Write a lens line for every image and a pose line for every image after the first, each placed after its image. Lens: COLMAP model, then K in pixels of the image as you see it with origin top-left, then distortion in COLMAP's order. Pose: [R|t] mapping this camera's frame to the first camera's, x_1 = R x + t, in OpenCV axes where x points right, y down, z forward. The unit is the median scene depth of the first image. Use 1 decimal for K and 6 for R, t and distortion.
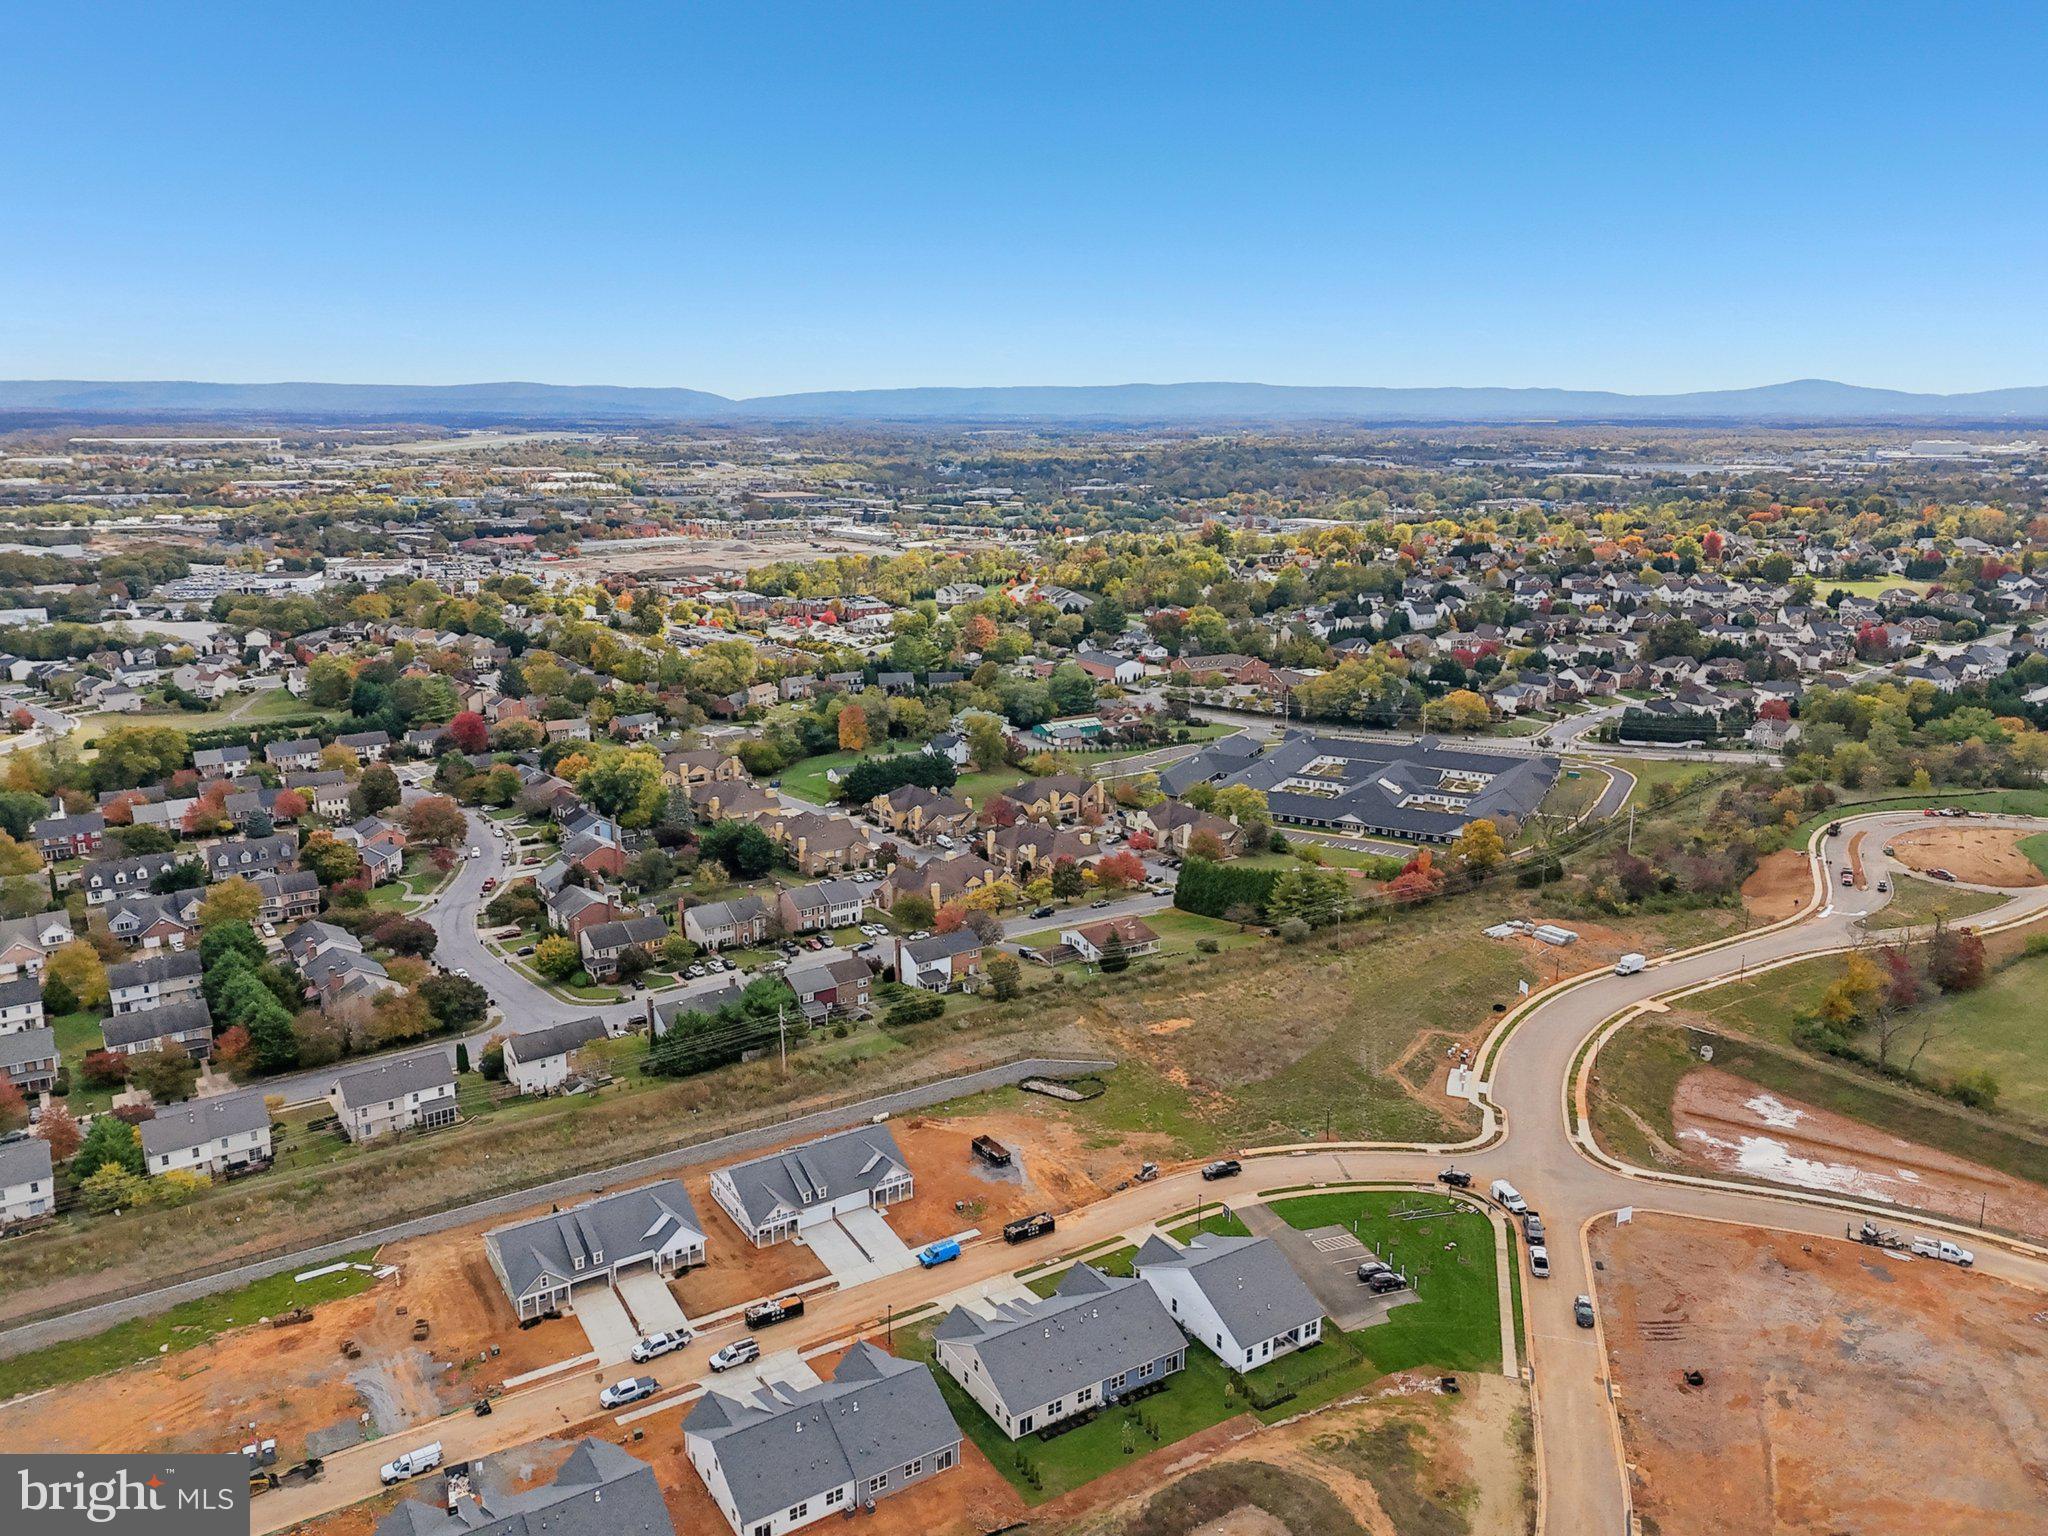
lens RADIAL K [[1524.5, 0, 1017.6], [0, 1524.5, 774.1], [0, 0, 1]] dist [0.074448, -0.062393]
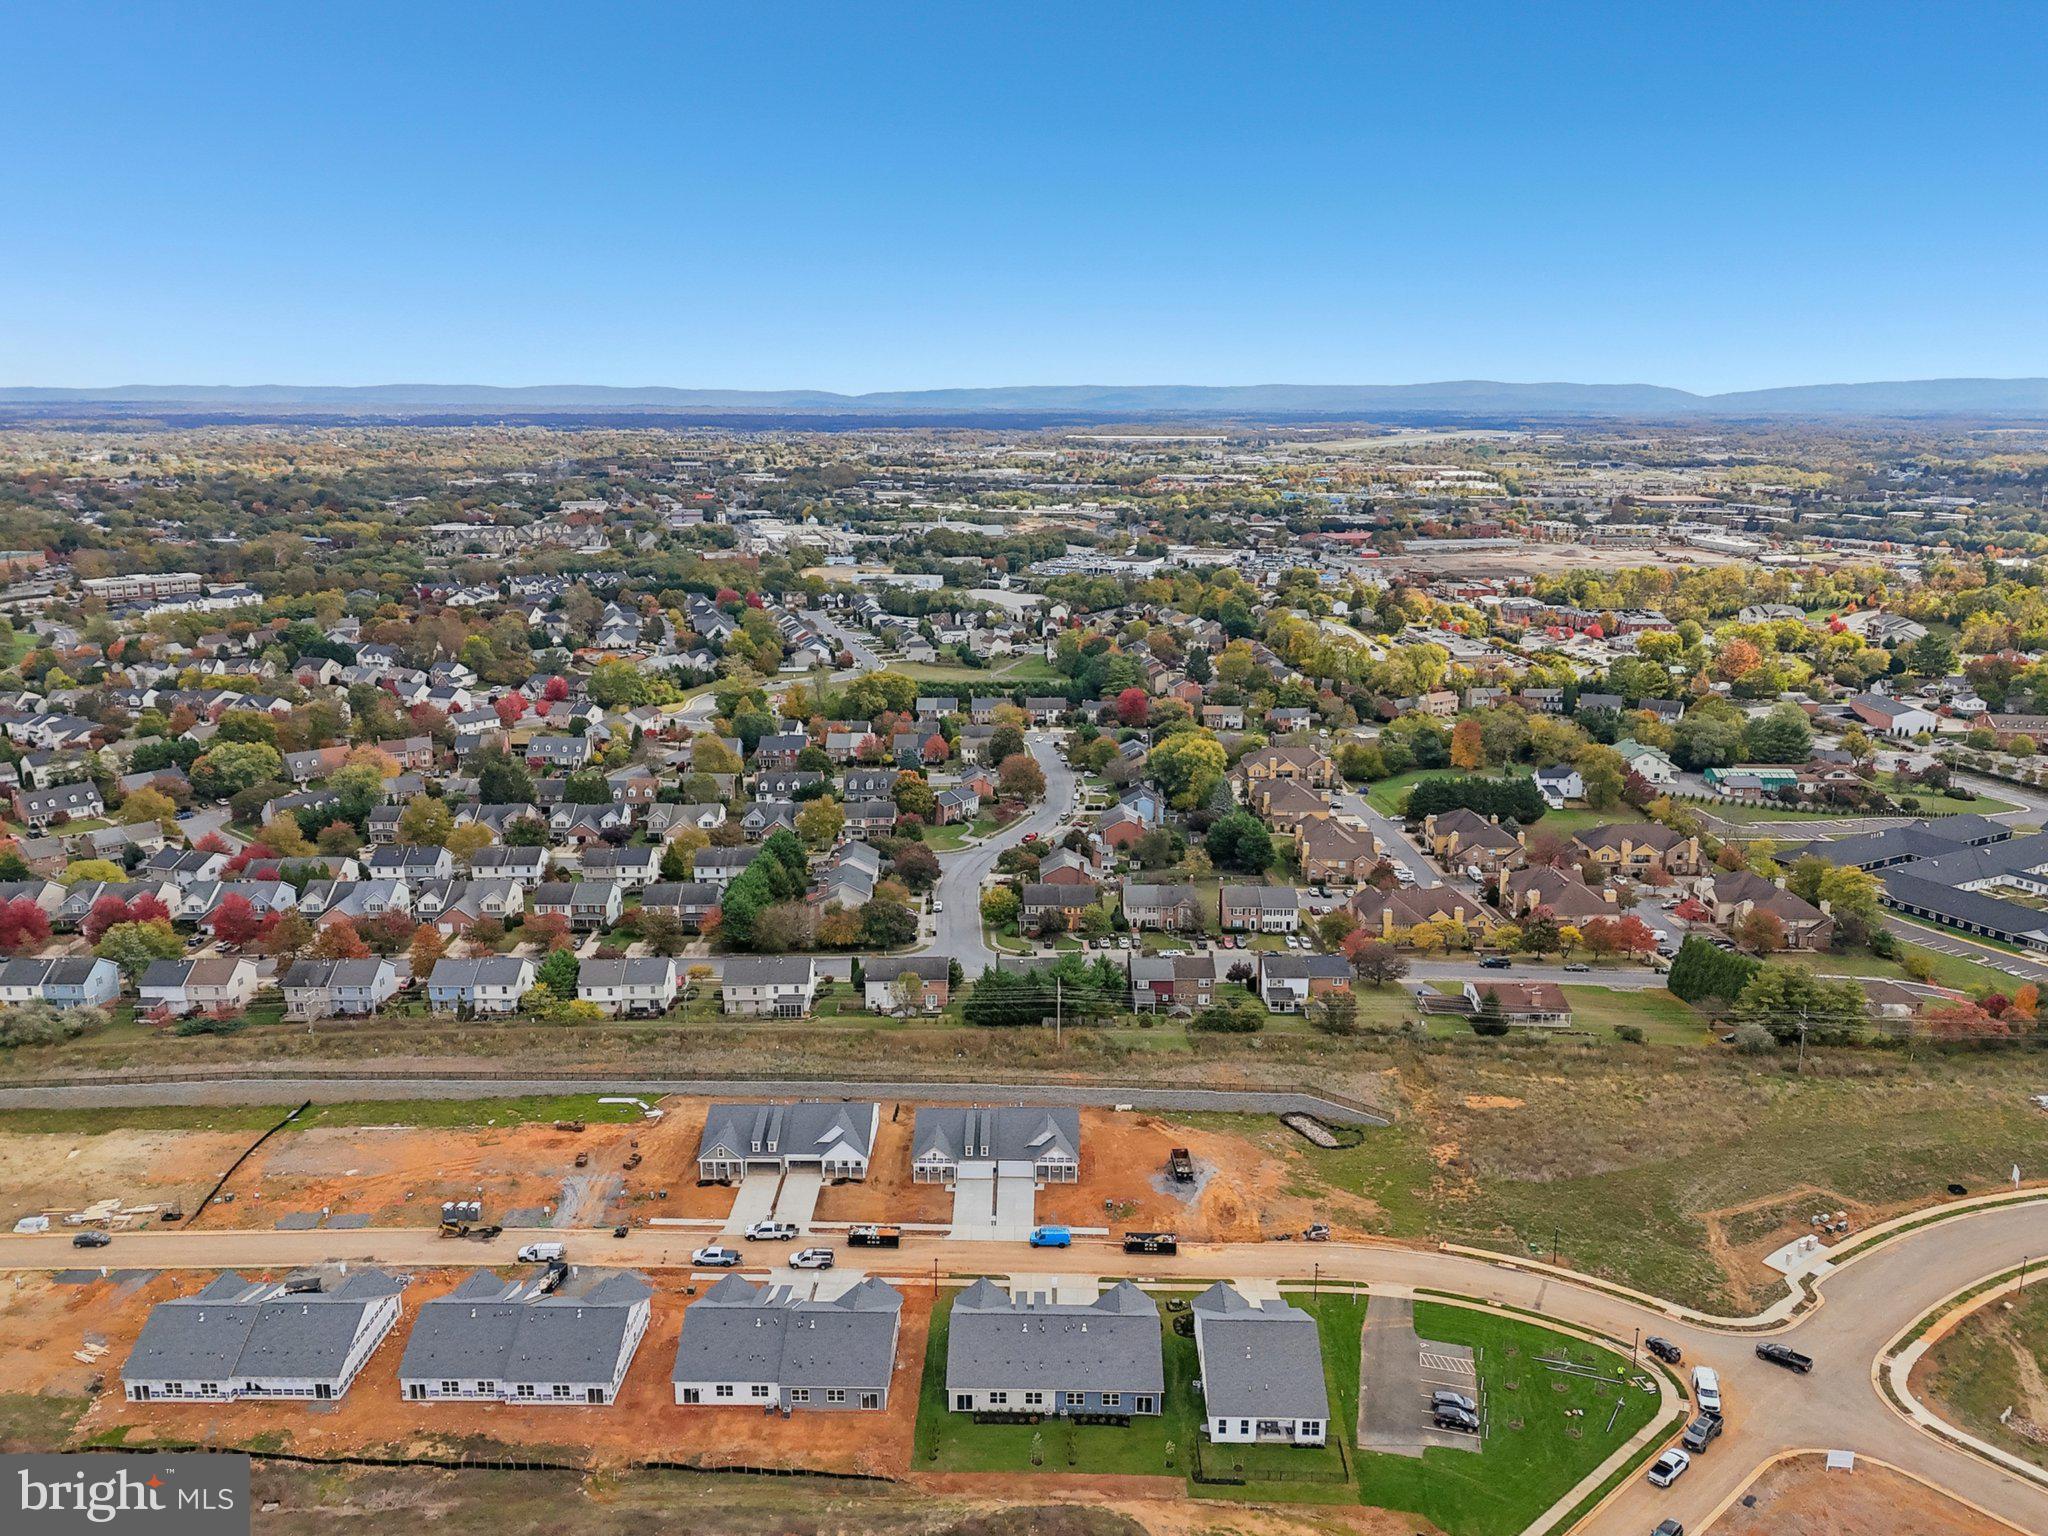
lens RADIAL K [[1524.5, 0, 1017.6], [0, 1524.5, 774.1], [0, 0, 1]] dist [0.074448, -0.062393]
pose [[0.831401, 0.132988, -0.539524, 0.318534], [-0.132528, 0.990376, 0.039894, -0.023571], [0.539637, 0.038334, 0.841024, 0.080930]]
